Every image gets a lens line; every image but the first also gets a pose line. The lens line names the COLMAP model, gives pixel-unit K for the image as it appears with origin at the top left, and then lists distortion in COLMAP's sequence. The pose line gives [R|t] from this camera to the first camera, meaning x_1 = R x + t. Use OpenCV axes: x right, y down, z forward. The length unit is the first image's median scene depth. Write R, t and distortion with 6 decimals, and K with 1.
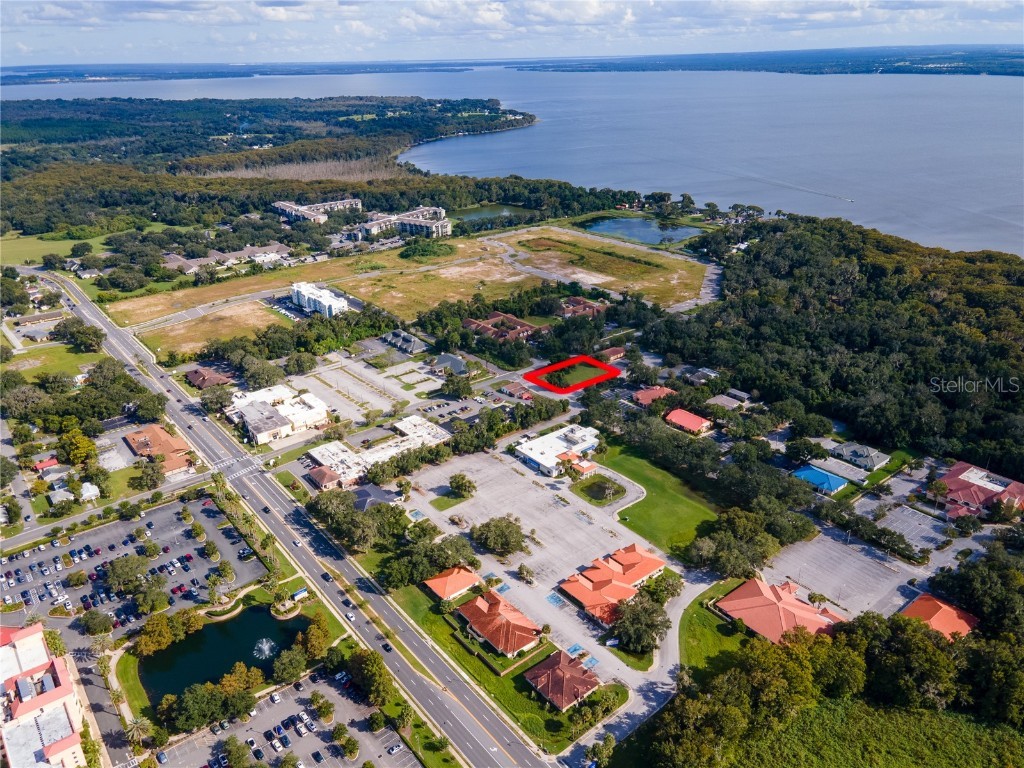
lens RADIAL K [[749.9, 0, 510.0], [0, 749.9, 383.9], [0, 0, 1]] dist [0.035037, 0.009864]
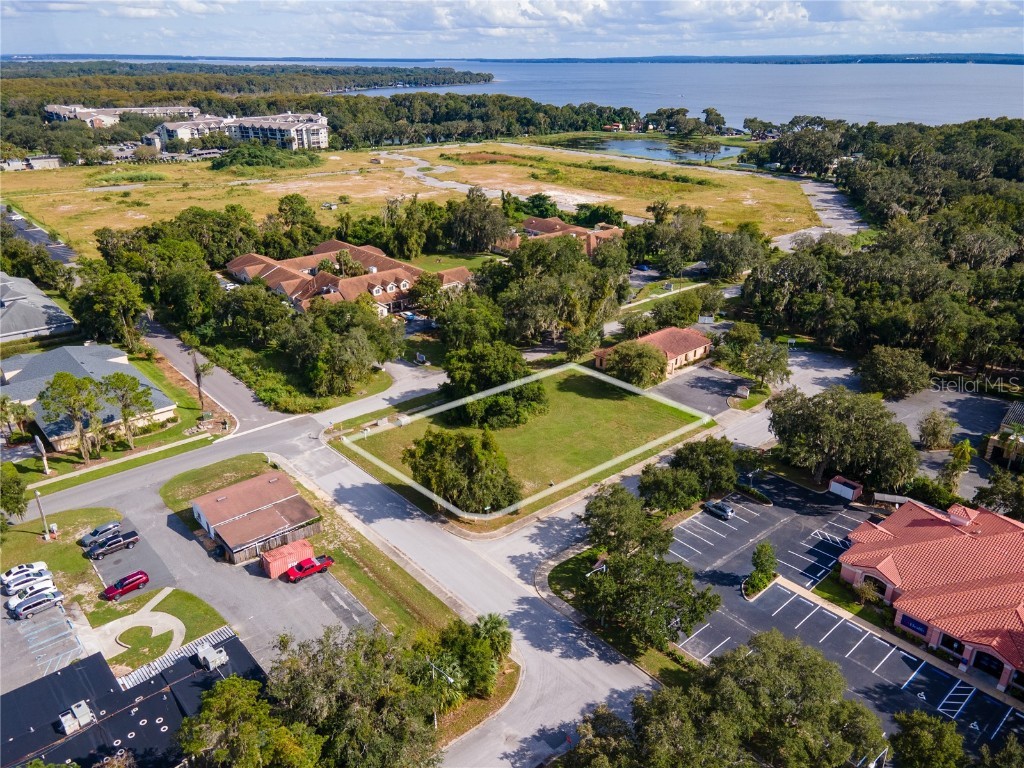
lens RADIAL K [[749.9, 0, 512.8], [0, 749.9, 386.8], [0, 0, 1]] dist [0.035037, 0.009864]
pose [[0.998718, 0.001116, 0.050602, 0.059615], [-0.001114, 0.999999, -0.000069, -0.024754], [-0.050602, 0.000012, 0.998719, 0.697100]]
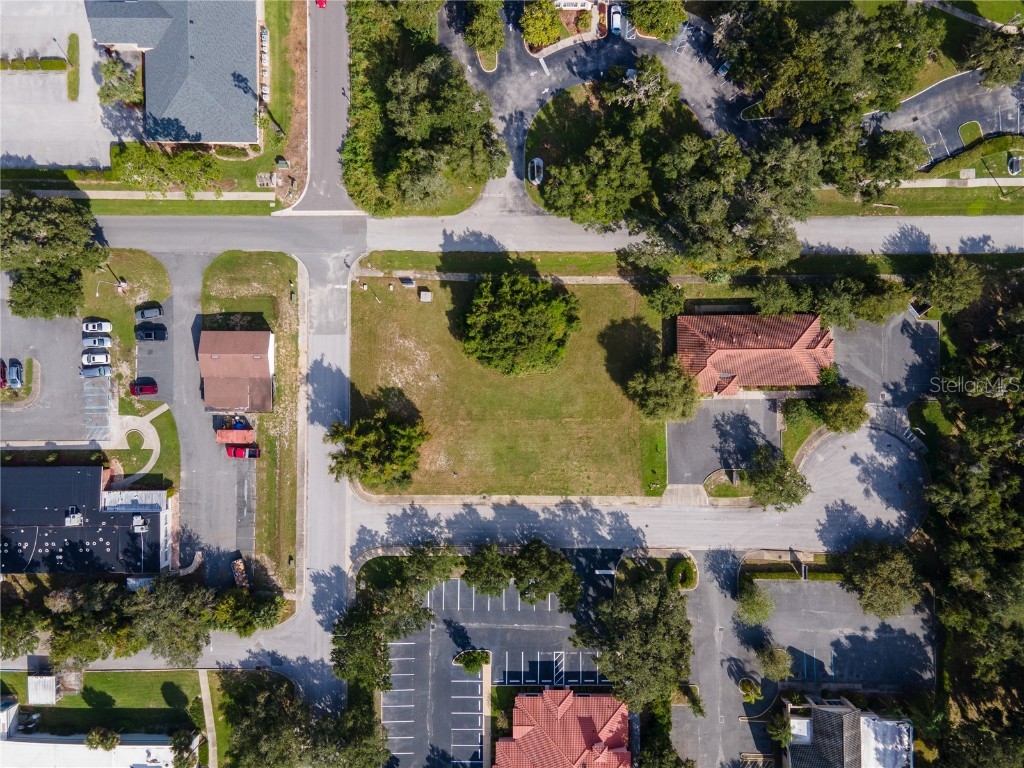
lens RADIAL K [[749.9, 0, 514.0], [0, 749.9, 381.6], [0, 0, 1]] dist [0.035037, 0.009864]
pose [[0.779193, 0.626641, 0.013382, 0.073696], [-0.252720, 0.294563, 0.921610, -0.240890], [0.573576, -0.721494, 0.387886, 0.841264]]
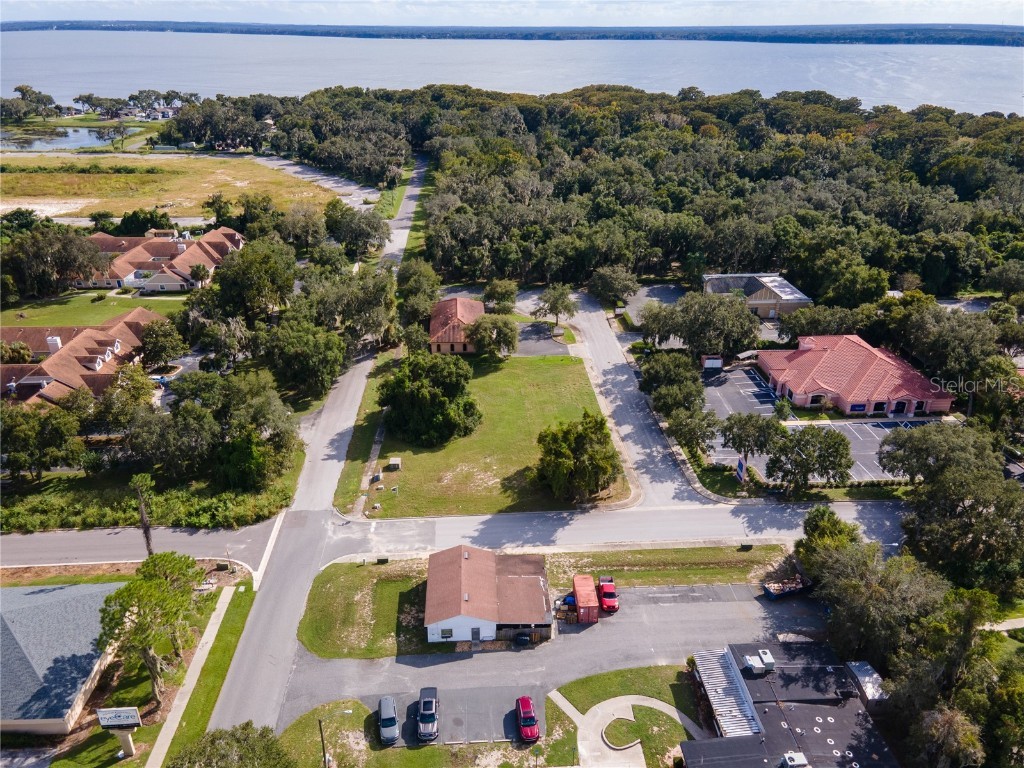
lens RADIAL K [[749.9, 0, 515.5], [0, 749.9, 385.8], [0, 0, 1]] dist [0.035037, 0.009864]
pose [[0.572949, -0.332800, 0.748982, -0.098371], [0.314123, 0.933231, 0.174374, -0.061682], [-0.757005, 0.135365, 0.639234, 0.772775]]
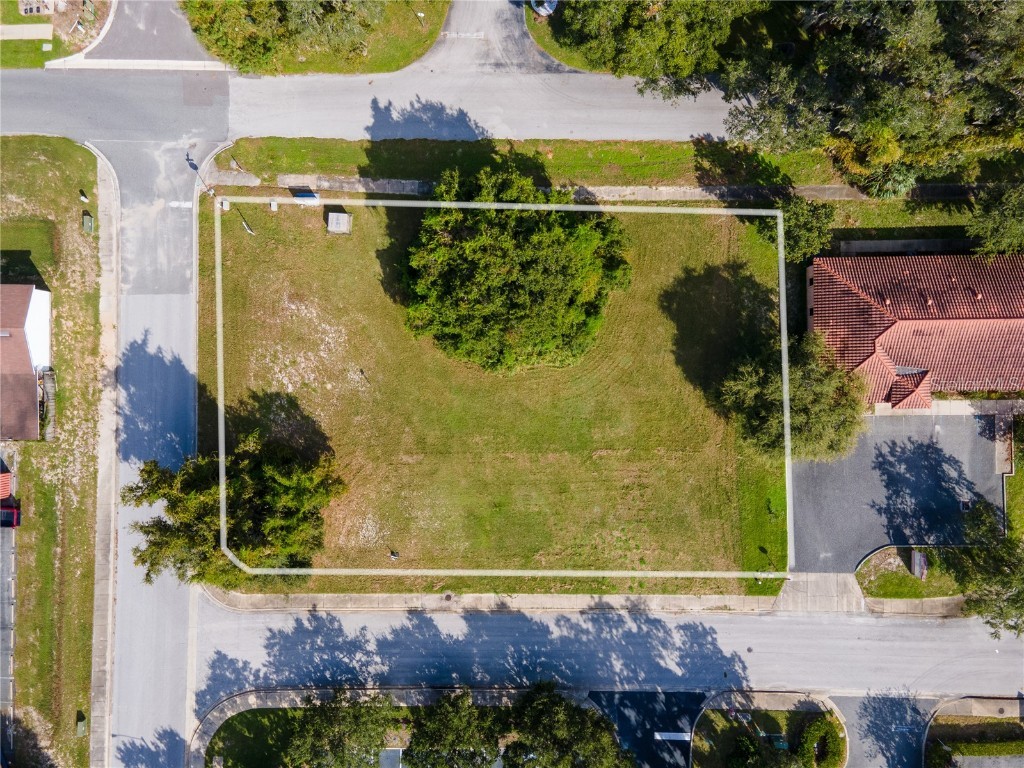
lens RADIAL K [[749.9, 0, 514.2], [0, 749.9, 381.0], [0, 0, 1]] dist [0.035037, 0.009864]
pose [[0.778374, 0.627548, 0.017822, 0.075964], [-0.260465, 0.296976, 0.918675, -0.135484], [0.571220, -0.719715, 0.394612, 0.886007]]
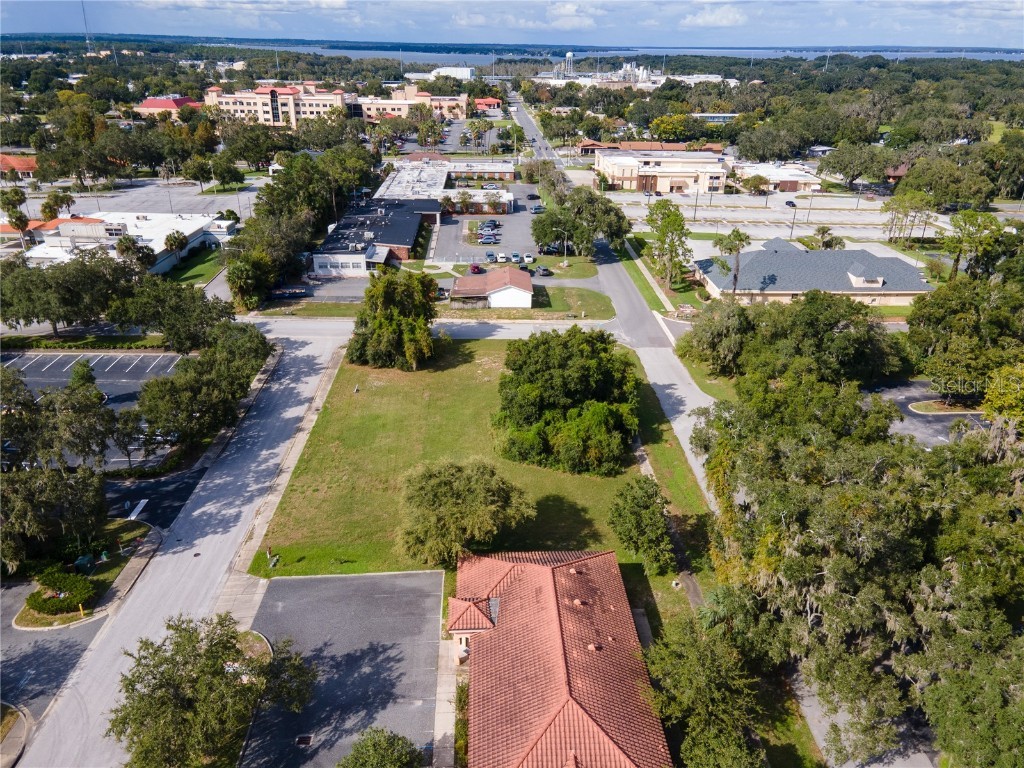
lens RADIAL K [[749.9, 0, 509.8], [0, 749.9, 389.8], [0, 0, 1]] dist [0.035037, 0.009864]
pose [[-0.604040, 0.348832, -0.716556, 0.190951], [-0.316378, 0.720274, 0.617341, -0.124228], [0.731465, 0.599601, -0.324712, 0.992275]]
